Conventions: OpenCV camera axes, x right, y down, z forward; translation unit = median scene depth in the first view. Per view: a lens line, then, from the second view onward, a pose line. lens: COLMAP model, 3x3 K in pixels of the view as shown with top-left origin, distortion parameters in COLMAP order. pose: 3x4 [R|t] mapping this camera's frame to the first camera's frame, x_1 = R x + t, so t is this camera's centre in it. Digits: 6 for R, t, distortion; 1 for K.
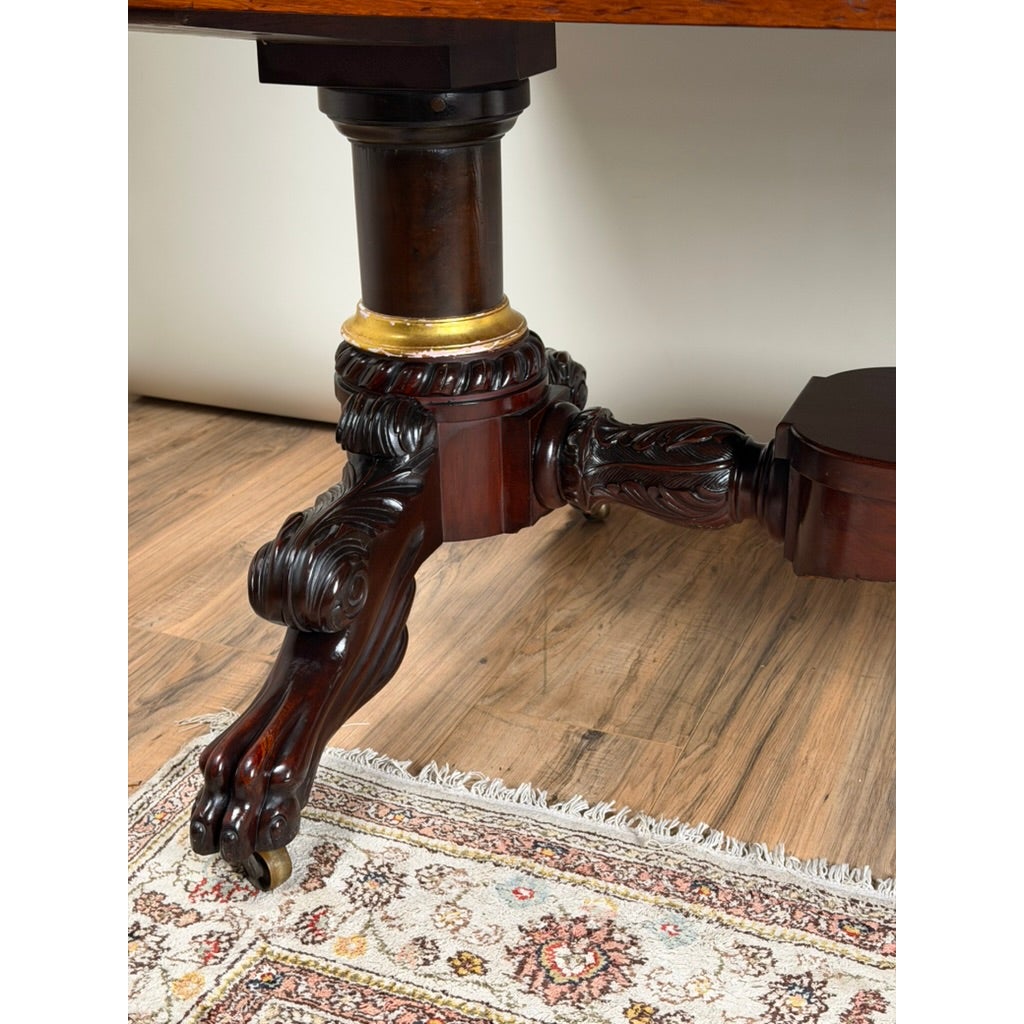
lens RADIAL K [[1439.6, 0, 508.7], [0, 1439.6, 509.7], [0, 0, 1]] dist [0.125842, -0.027234]
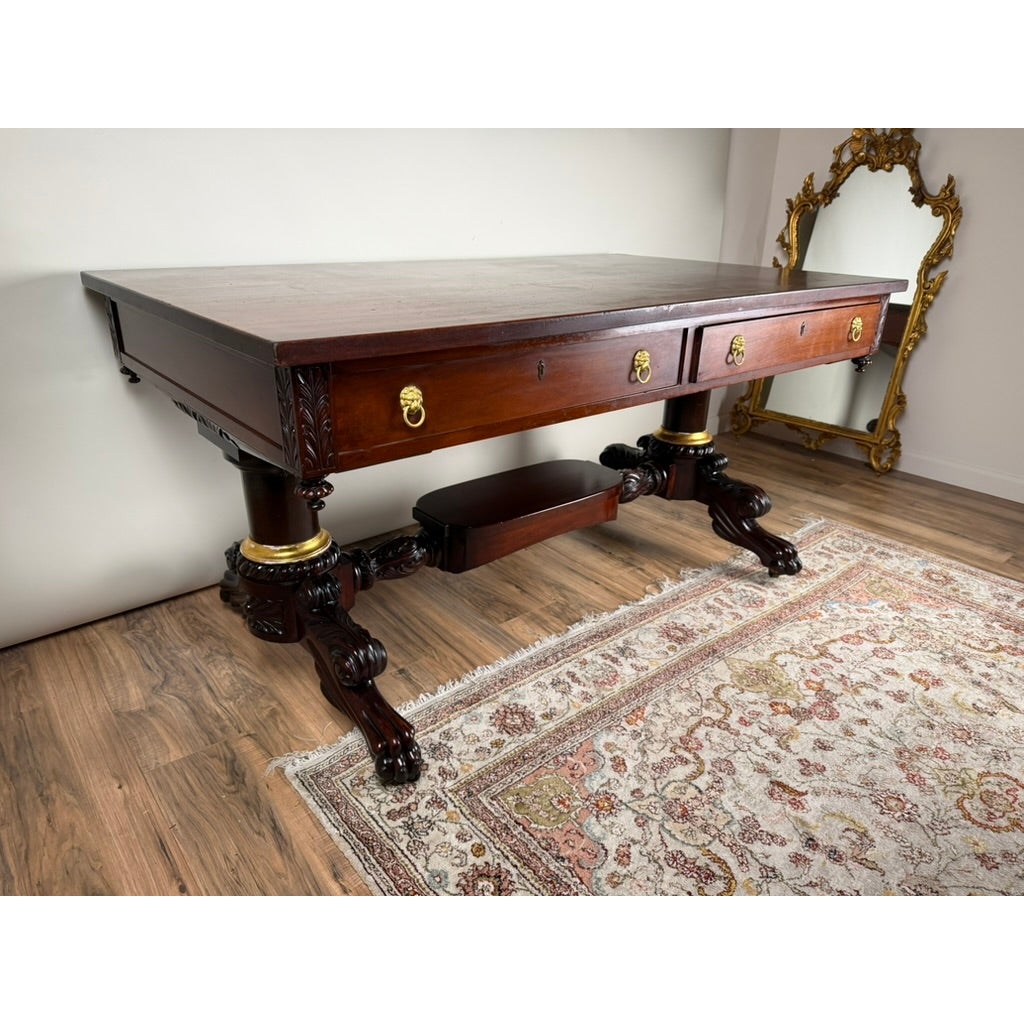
lens RADIAL K [[715.3, 0, 510.6], [0, 715.3, 515.8], [0, 0, 1]] dist [0.095954, -0.169277]
pose [[0.465926, -0.336427, 0.818370, -0.872139], [0.329661, 0.924310, 0.192291, -0.298613], [-0.821119, 0.180191, 0.541567, 0.150974]]
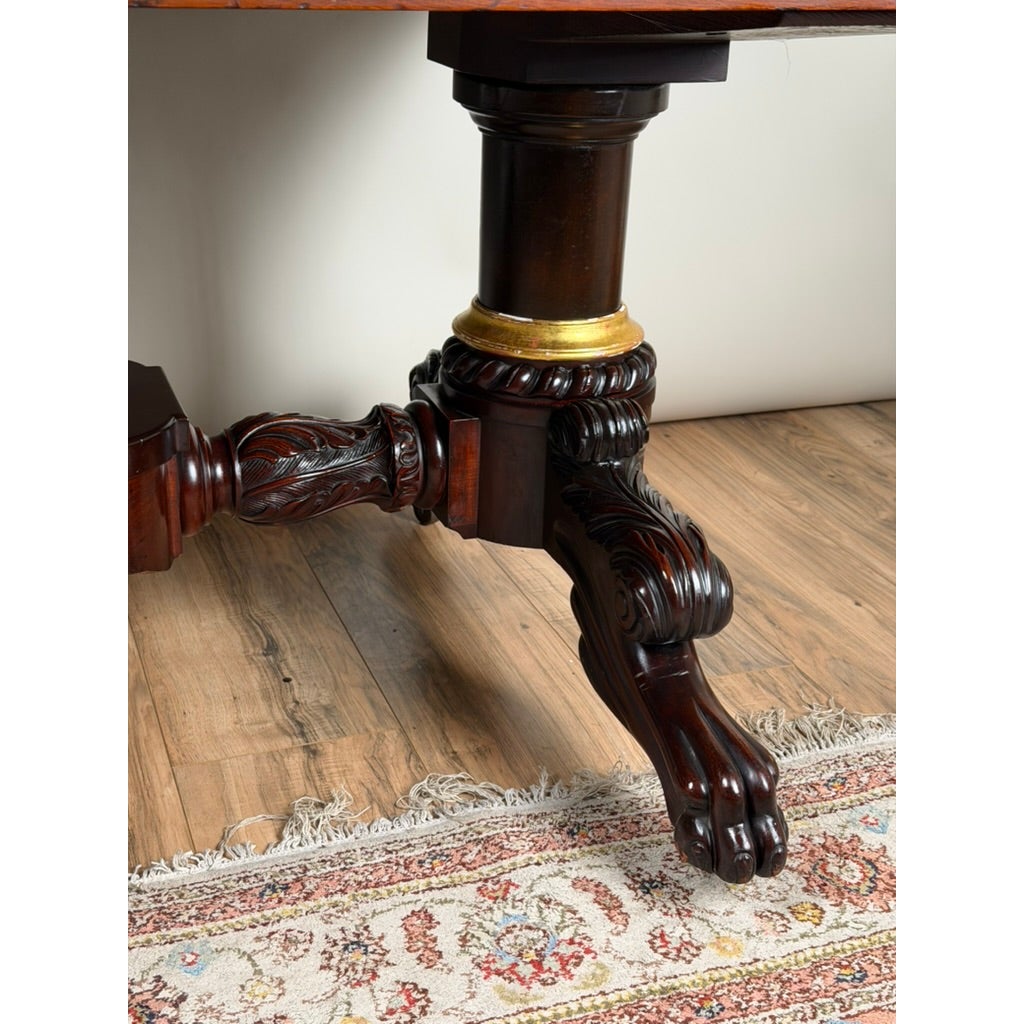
lens RADIAL K [[1439.6, 0, 508.7], [0, 1439.6, 509.7], [0, 0, 1]] dist [0.125842, -0.027234]
pose [[0.723544, -0.244997, 0.645337, 0.161431], [0.240217, 0.965826, 0.097340, 0.034138], [-0.647132, 0.084591, 0.757671, -0.058064]]
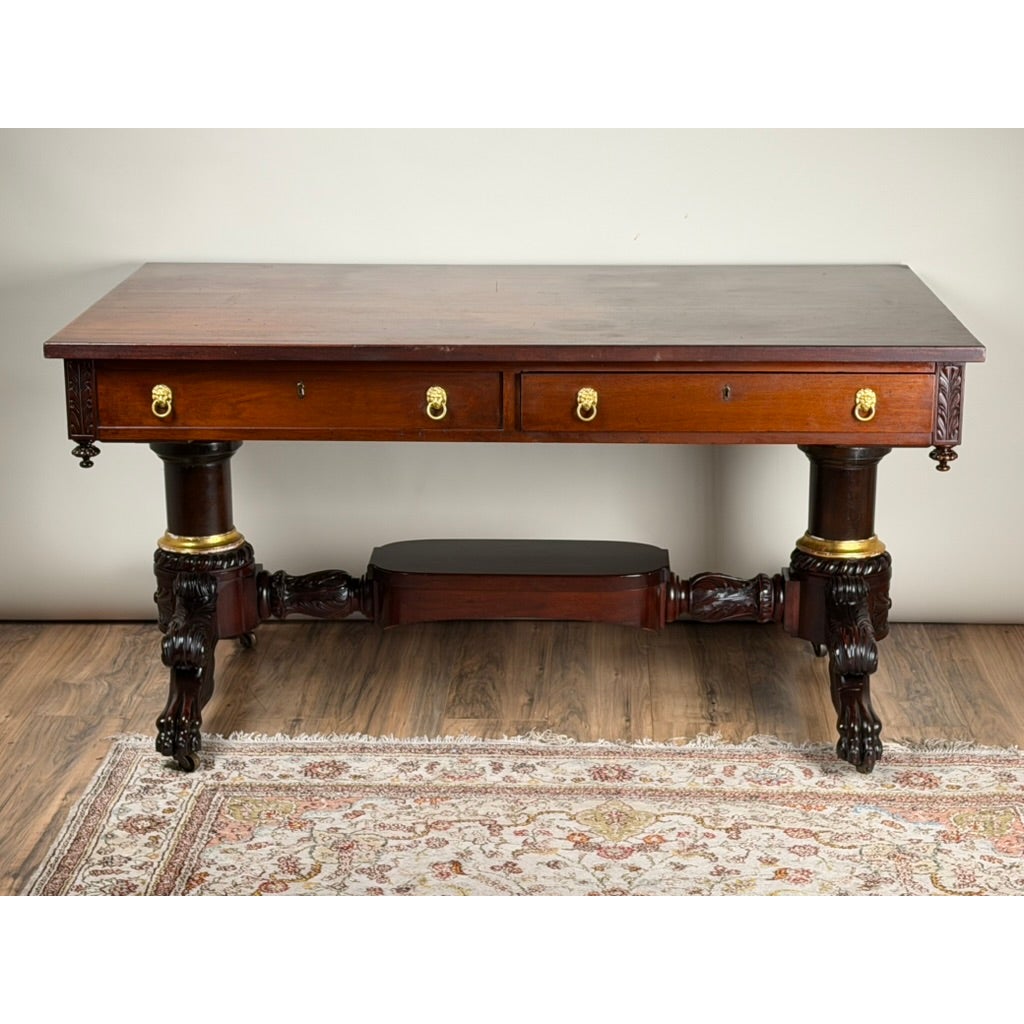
lens RADIAL K [[2291.4, 0, 512.1], [0, 2291.4, 511.7], [0, 0, 1]] dist [0.141593, 0.134203]
pose [[0.935264, -0.083686, 0.343915, -0.901210], [0.138026, 0.980955, -0.136659, 0.412439], [-0.325928, 0.175282, 0.929003, -2.663295]]
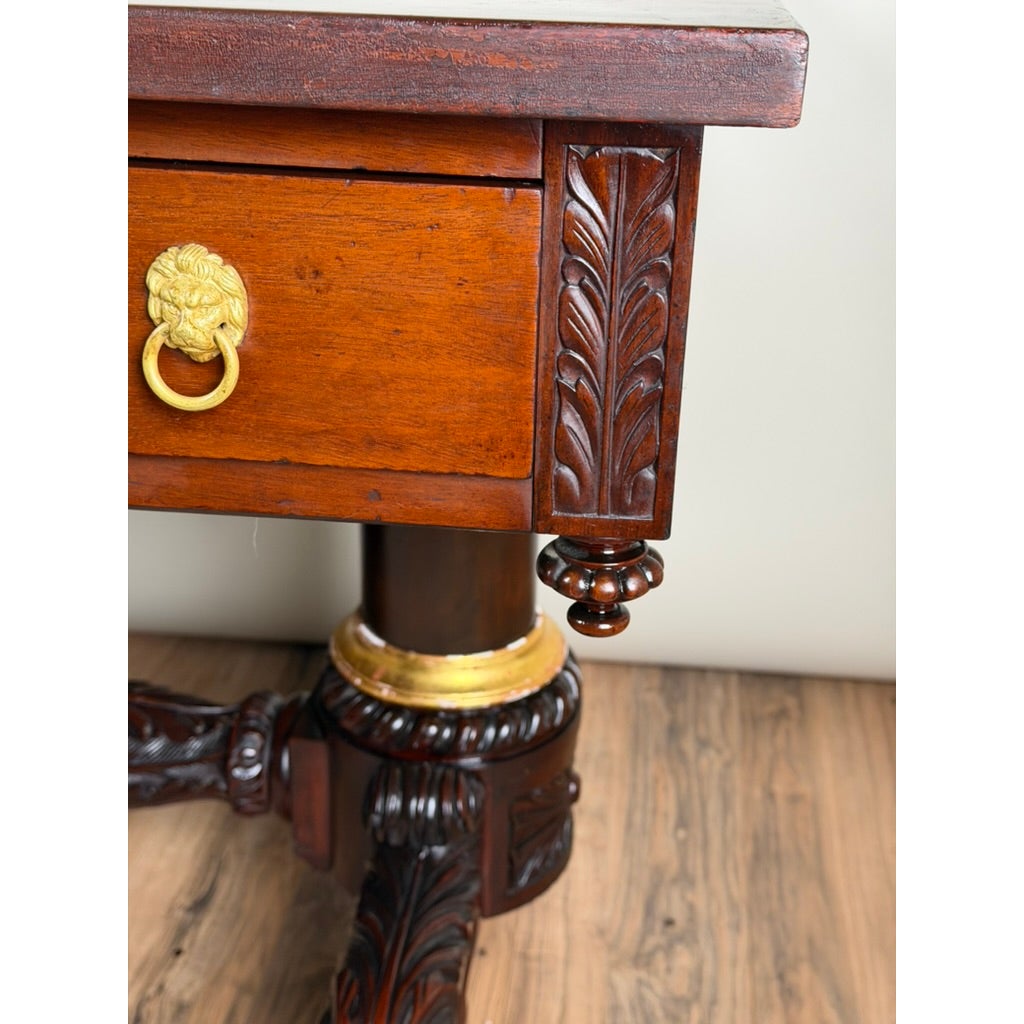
lens RADIAL K [[1439.6, 0, 508.7], [0, 1439.6, 509.7], [0, 0, 1]] dist [0.125842, -0.027234]
pose [[0.959845, -0.092191, 0.264948, 0.741019], [0.090861, 0.995713, 0.017298, -0.081266], [-0.265407, 0.007470, 0.964107, -0.137593]]
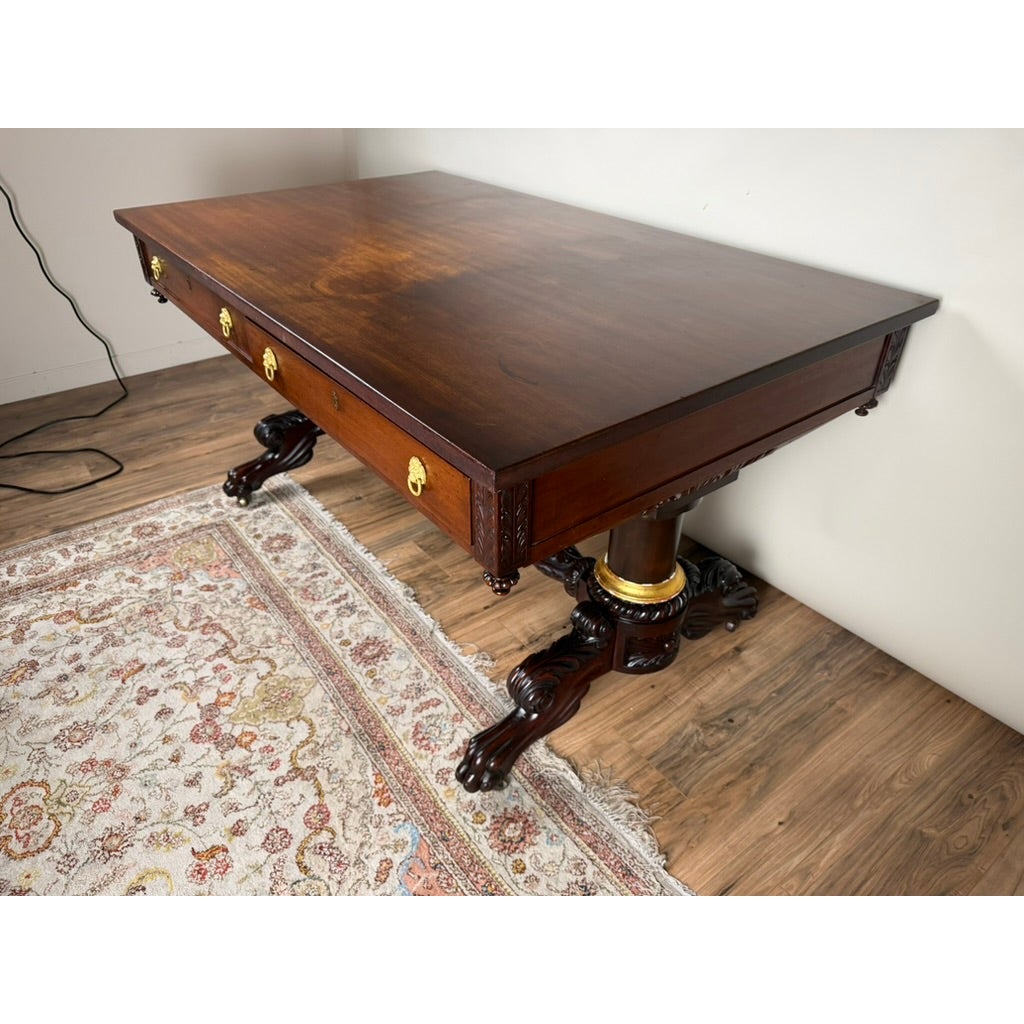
lens RADIAL K [[727.6, 0, 509.5], [0, 727.6, 510.4], [0, 0, 1]] dist [0.094819, -0.166857]
pose [[0.863857, 0.285210, -0.415218, 1.227572], [-0.206107, 0.952243, 0.225285, -0.311614], [0.459642, -0.109035, 0.881386, -0.397081]]
